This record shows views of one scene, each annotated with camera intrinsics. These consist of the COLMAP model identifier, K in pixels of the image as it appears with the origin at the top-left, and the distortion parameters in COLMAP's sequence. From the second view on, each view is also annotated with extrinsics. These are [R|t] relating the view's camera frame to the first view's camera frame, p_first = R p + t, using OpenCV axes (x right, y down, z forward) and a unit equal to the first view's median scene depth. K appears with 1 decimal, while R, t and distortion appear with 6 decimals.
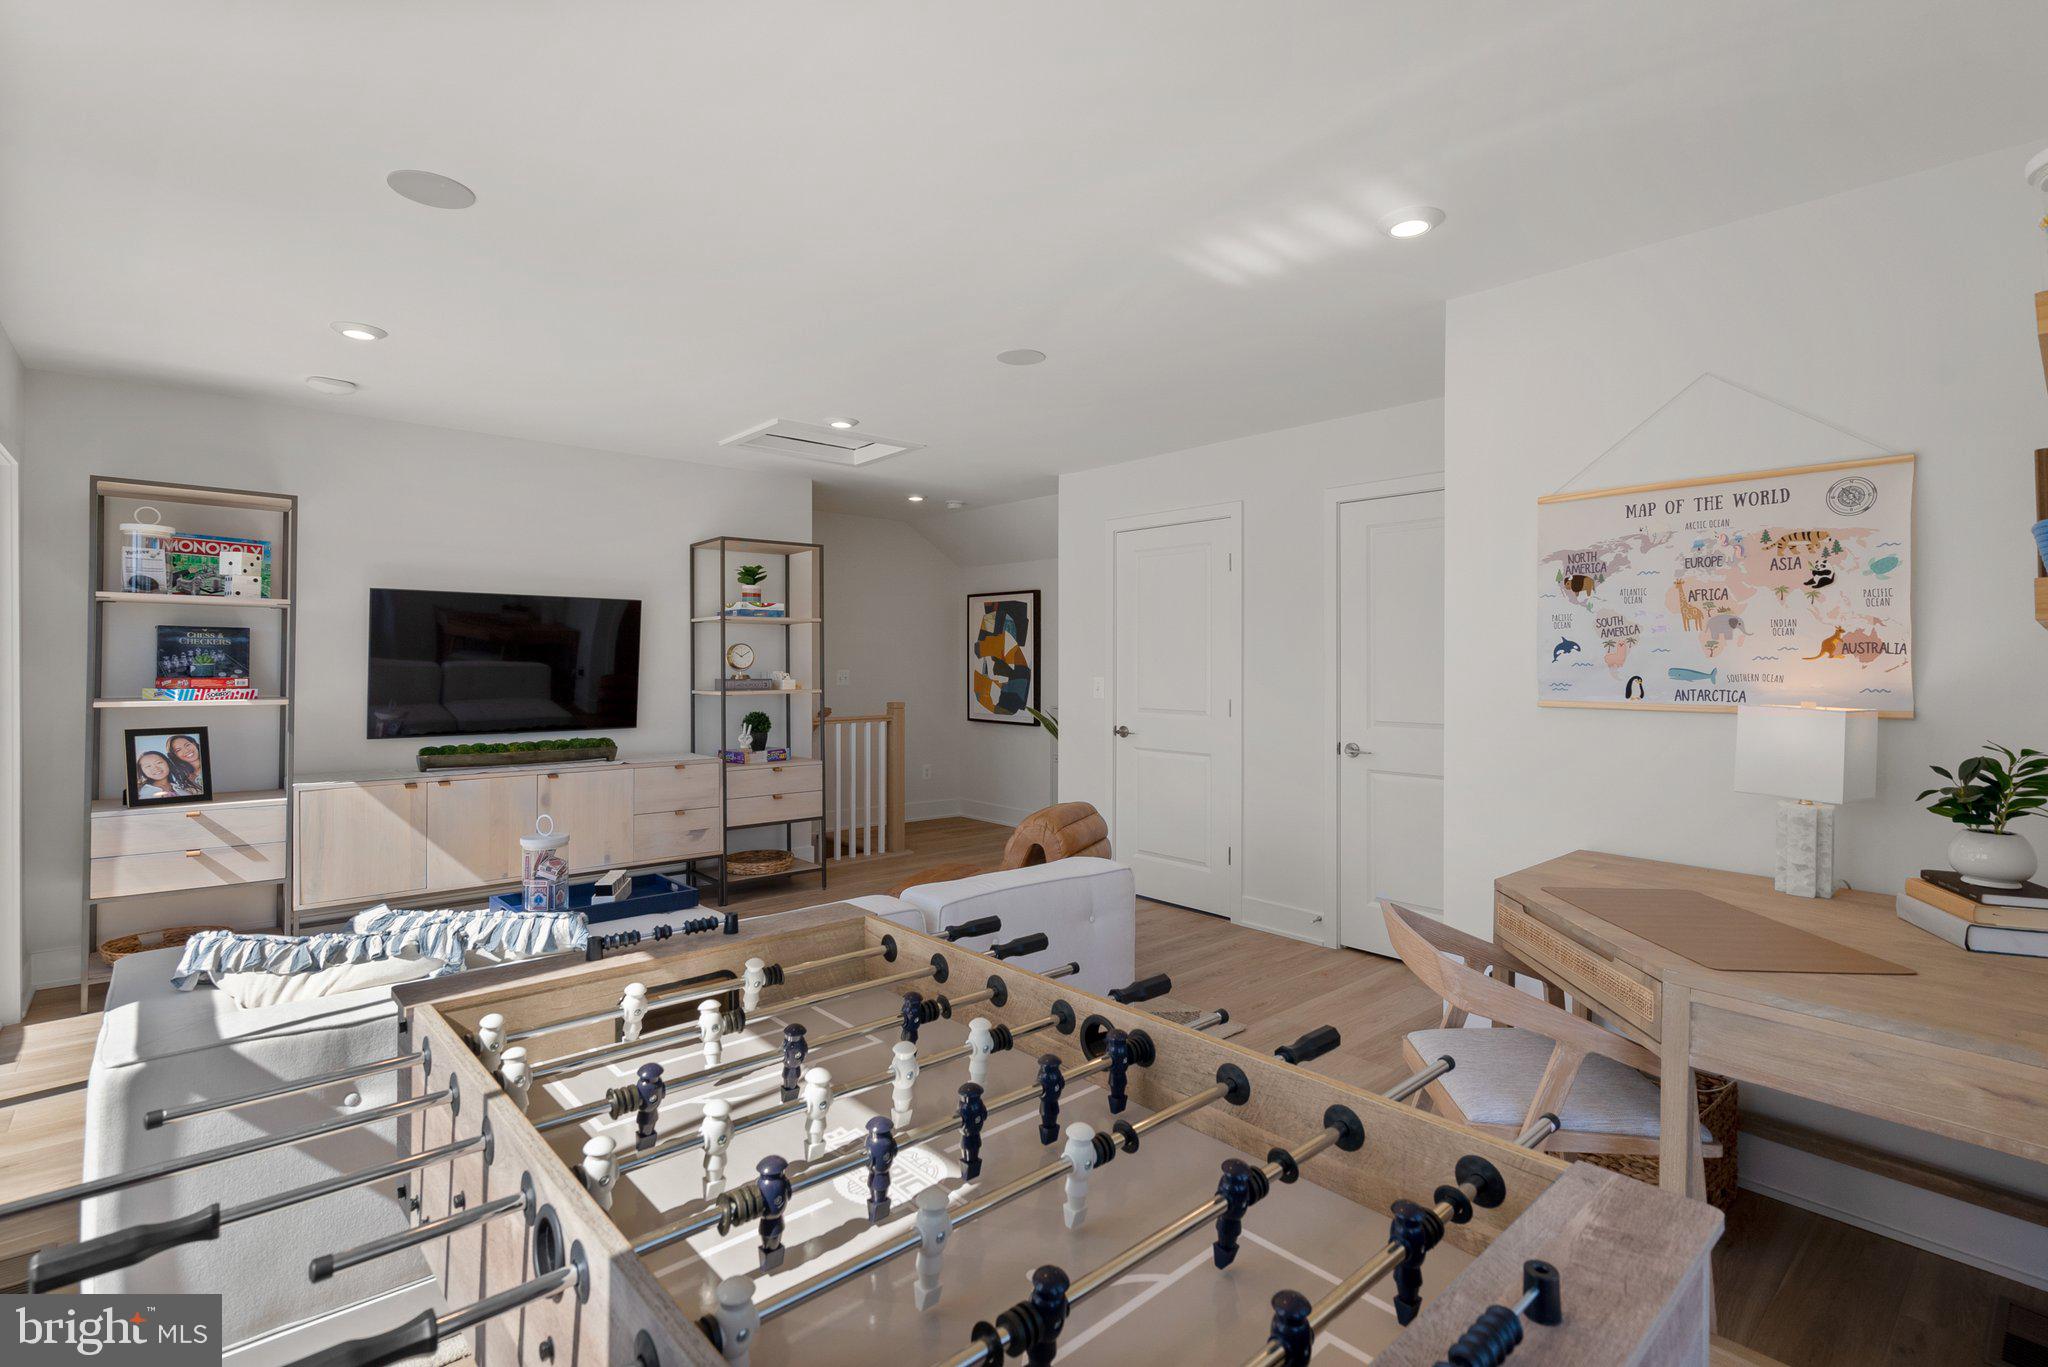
lens RADIAL K [[949.5, 0, 1024.9], [0, 949.5, 669.8], [0, 0, 1]] dist [-0.001294, -0.000366]
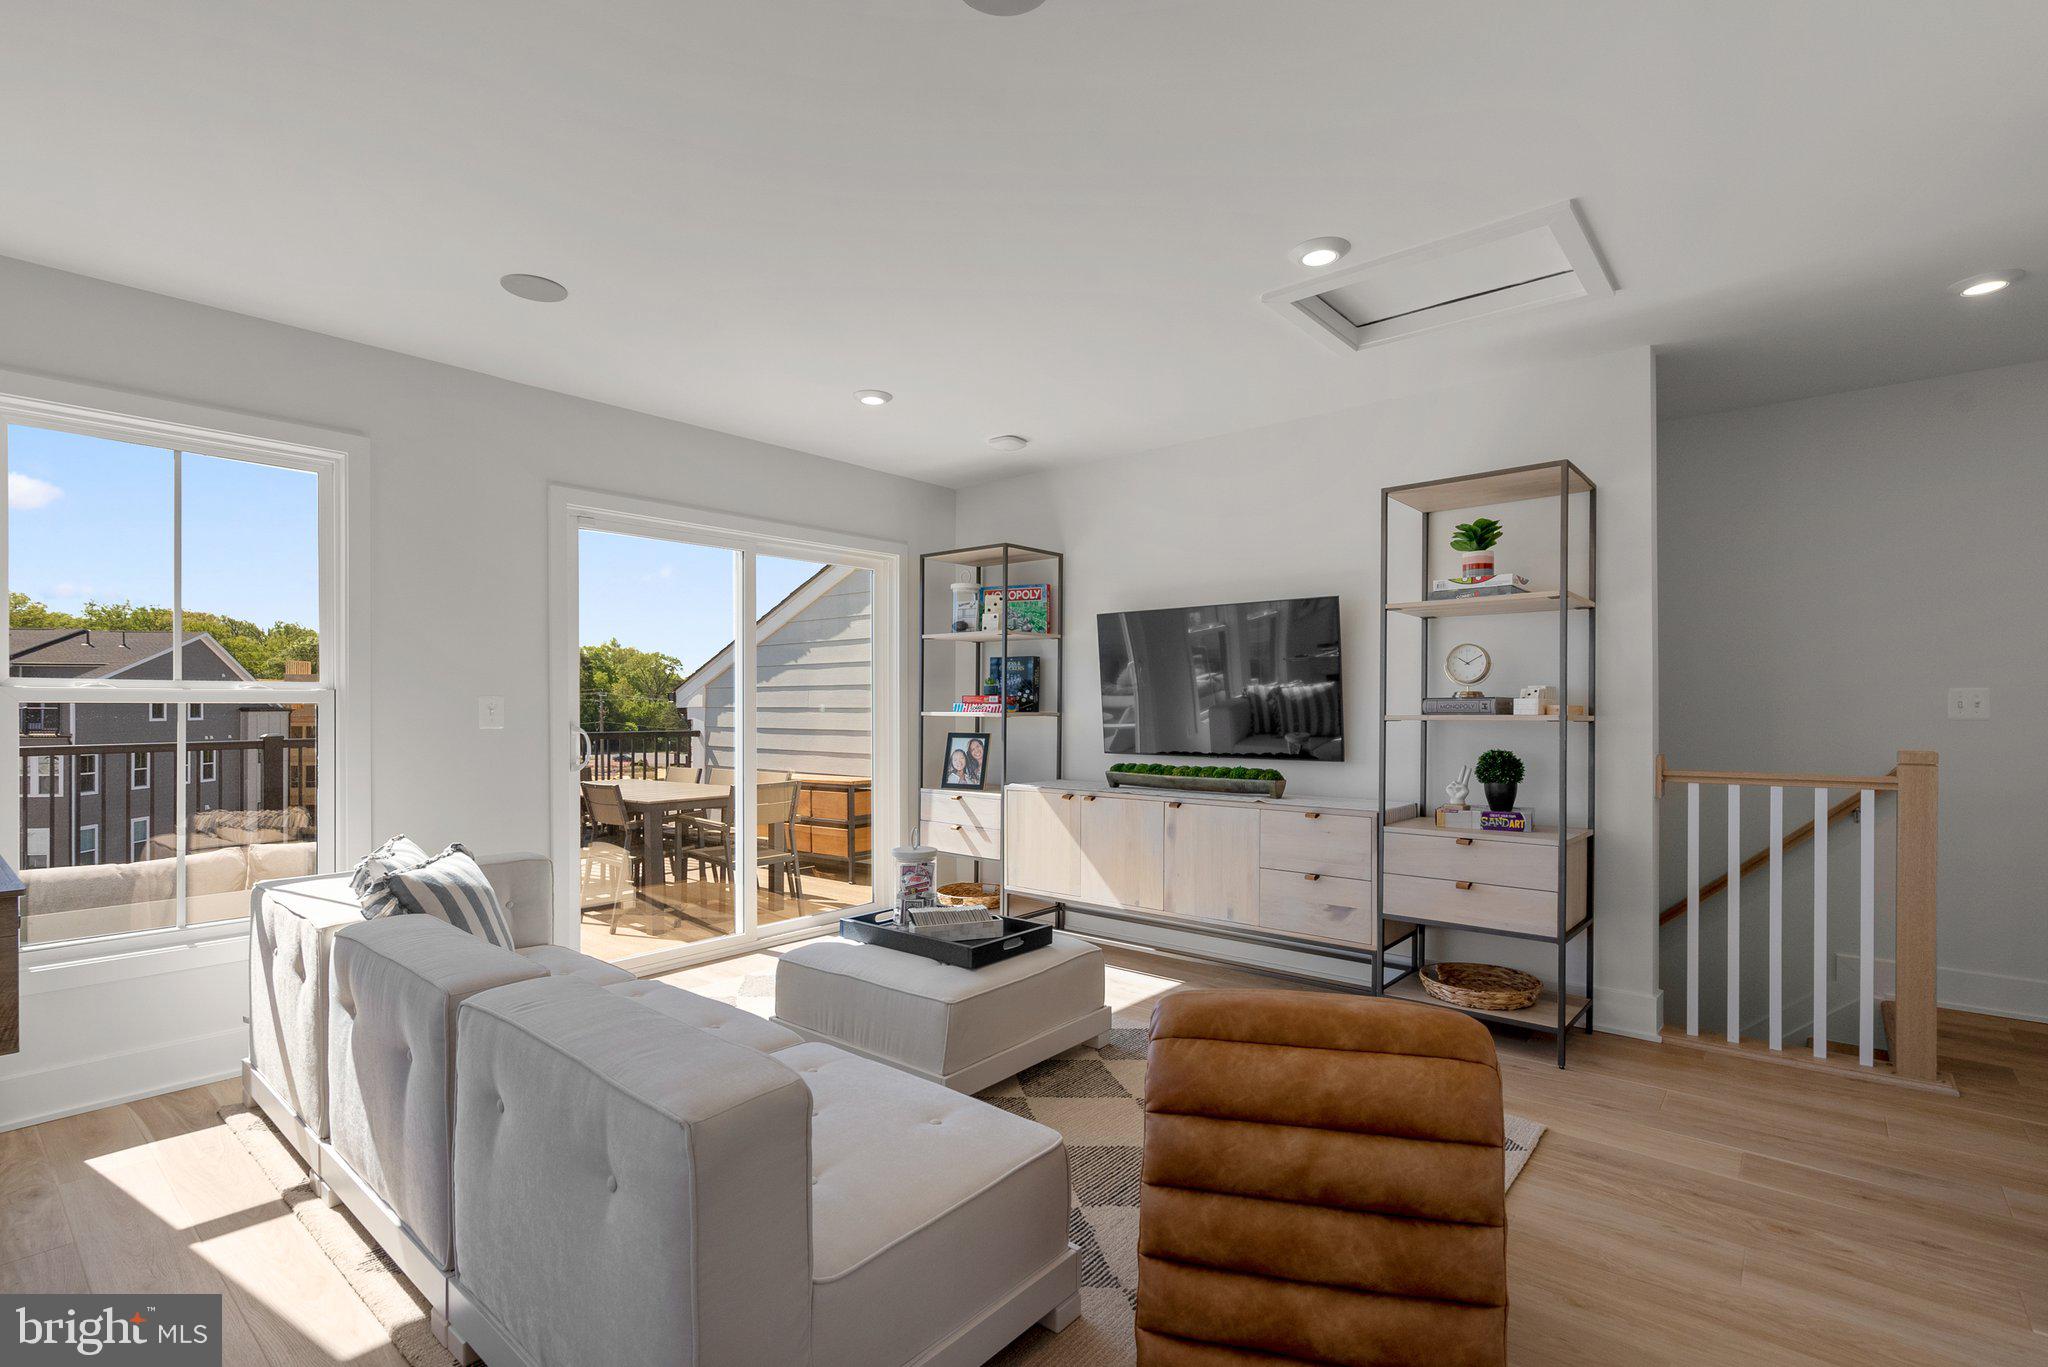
lens RADIAL K [[949.5, 0, 1025.7], [0, 949.5, 699.2], [0, 0, 1]] dist [-0.001294, -0.000366]
pose [[0.140508, -0.013220, -0.989991, 0.424232], [-0.006831, 0.999874, -0.014322, 0.030799], [0.990056, 0.008775, 0.140400, 0.850574]]
